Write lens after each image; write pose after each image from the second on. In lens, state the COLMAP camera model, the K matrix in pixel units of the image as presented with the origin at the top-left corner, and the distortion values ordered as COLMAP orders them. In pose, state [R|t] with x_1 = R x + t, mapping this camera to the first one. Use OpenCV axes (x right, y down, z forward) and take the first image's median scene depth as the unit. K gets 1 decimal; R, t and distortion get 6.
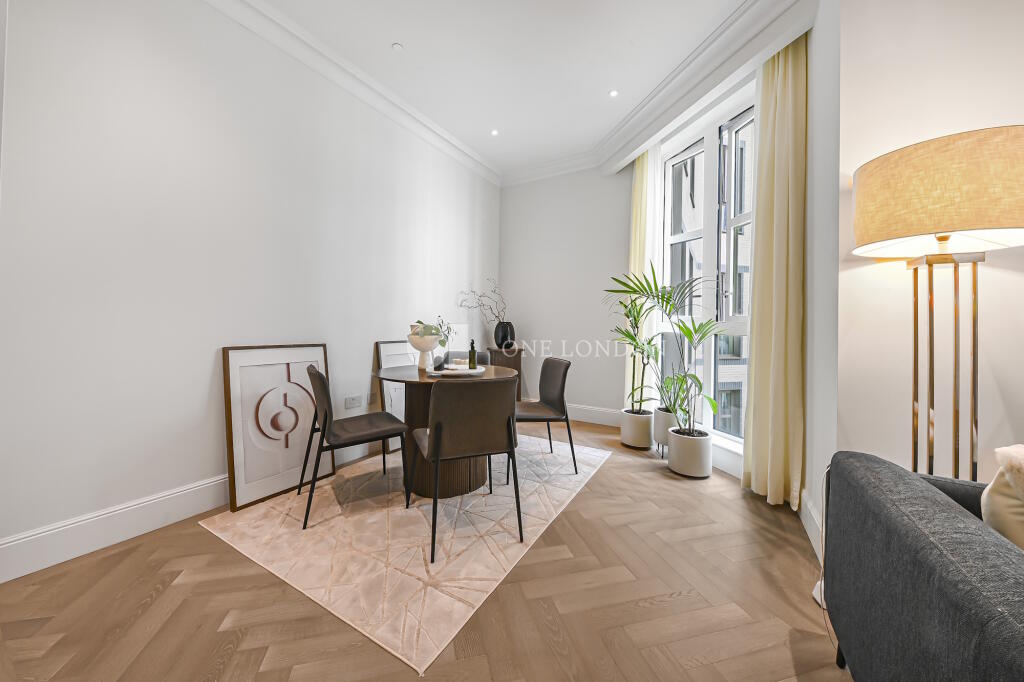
lens RADIAL K [[357.9, 0, 506.7], [0, 357.9, 341.9], [0, 0, 1]] dist [-0.000082, -0.000015]
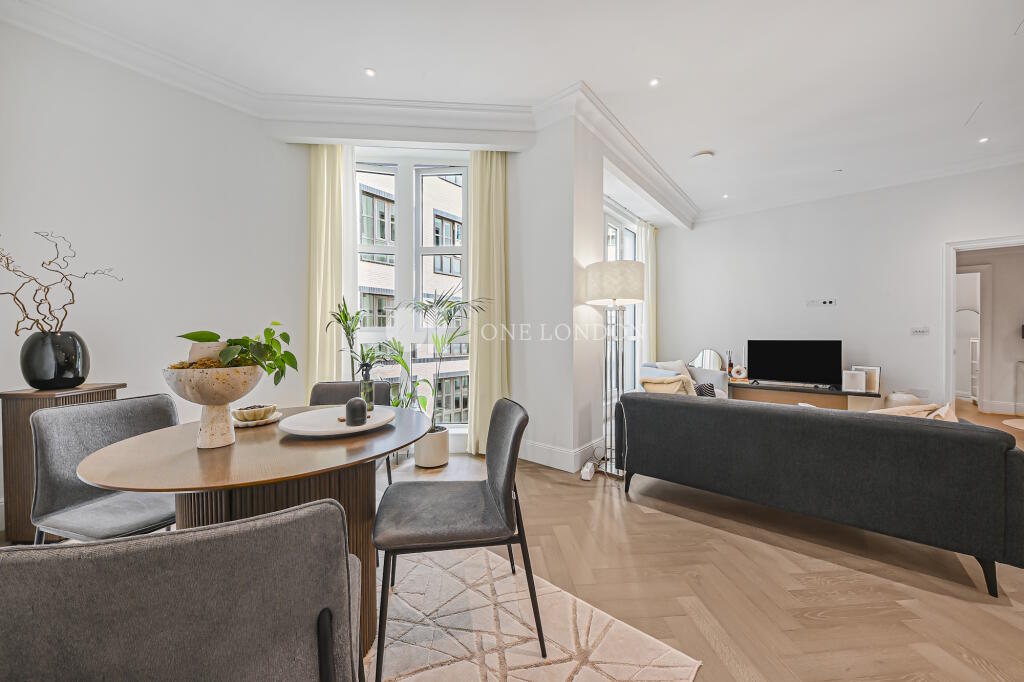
lens RADIAL K [[357.9, 0, 506.7], [0, 357.9, 341.9], [0, 0, 1]] dist [-0.000082, -0.000015]
pose [[0.182572, -0.033204, 0.982632, -0.667519], [0.046477, 0.998604, 0.025108, -0.048882], [-0.982093, 0.041086, 0.183860, 0.645179]]
